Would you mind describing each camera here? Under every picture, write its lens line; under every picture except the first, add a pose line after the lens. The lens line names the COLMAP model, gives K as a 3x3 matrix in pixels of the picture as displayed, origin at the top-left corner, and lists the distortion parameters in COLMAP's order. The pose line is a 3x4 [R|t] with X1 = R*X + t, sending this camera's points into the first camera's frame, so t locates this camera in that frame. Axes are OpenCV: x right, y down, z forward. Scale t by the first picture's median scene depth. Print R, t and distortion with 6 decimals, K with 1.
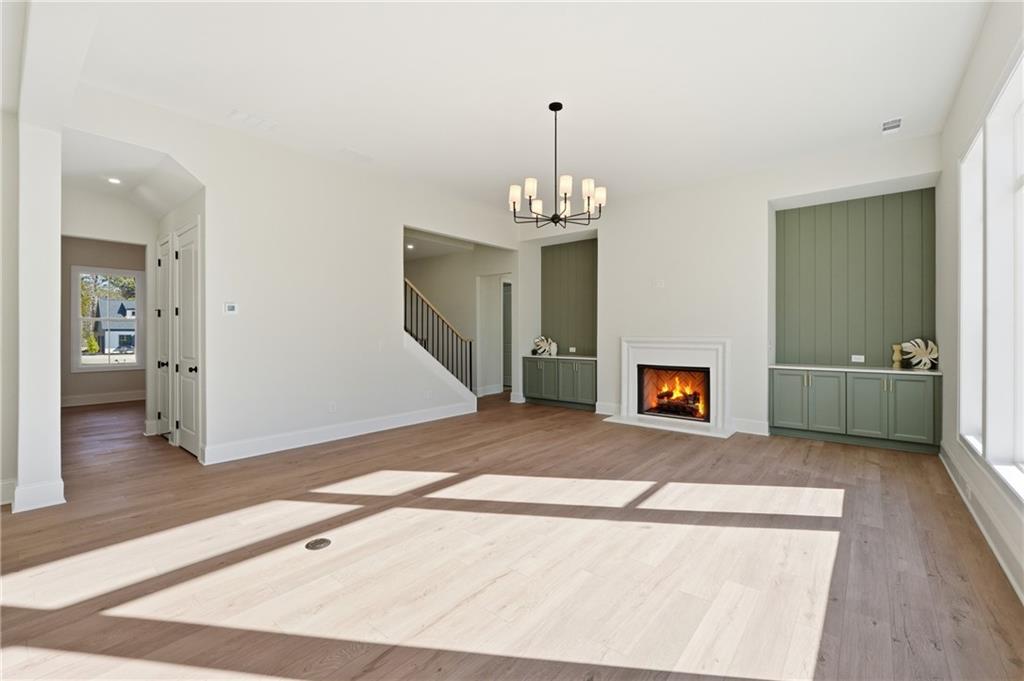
lens RADIAL K [[433.3, 0, 519.1], [0, 433.3, 335.2], [0, 0, 1]] dist [-0.017932, 0.002504]
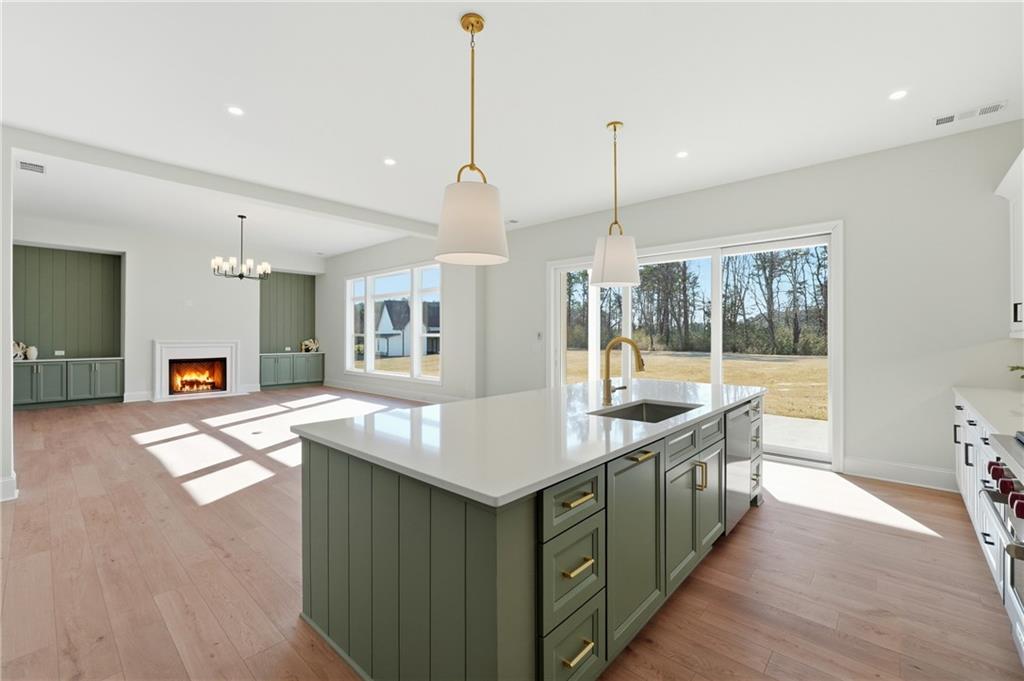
lens RADIAL K [[433.3, 0, 513.7], [0, 433.3, 335.2], [0, 0, 1]] dist [-0.017932, 0.002504]
pose [[0.040389, 0.004360, 0.999175, -1.274168], [0.006743, 0.999967, -0.004636, 0.004833], [-0.999161, 0.006925, 0.040359, -0.189033]]
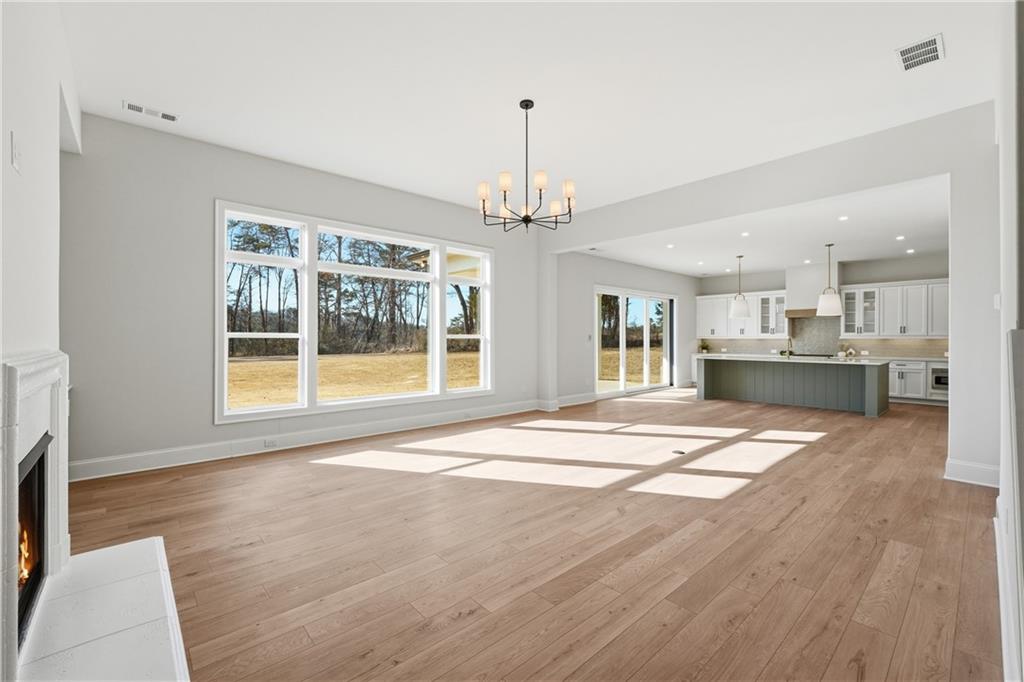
lens RADIAL K [[433.3, 0, 518.1], [0, 433.3, 339.2], [0, 0, 1]] dist [-0.017932, 0.002504]
pose [[-0.989900, 0.000745, 0.141763, -0.024181], [0.002050, 0.999957, 0.009059, -0.009953], [-0.141750, 0.009259, -0.989859, 1.436433]]
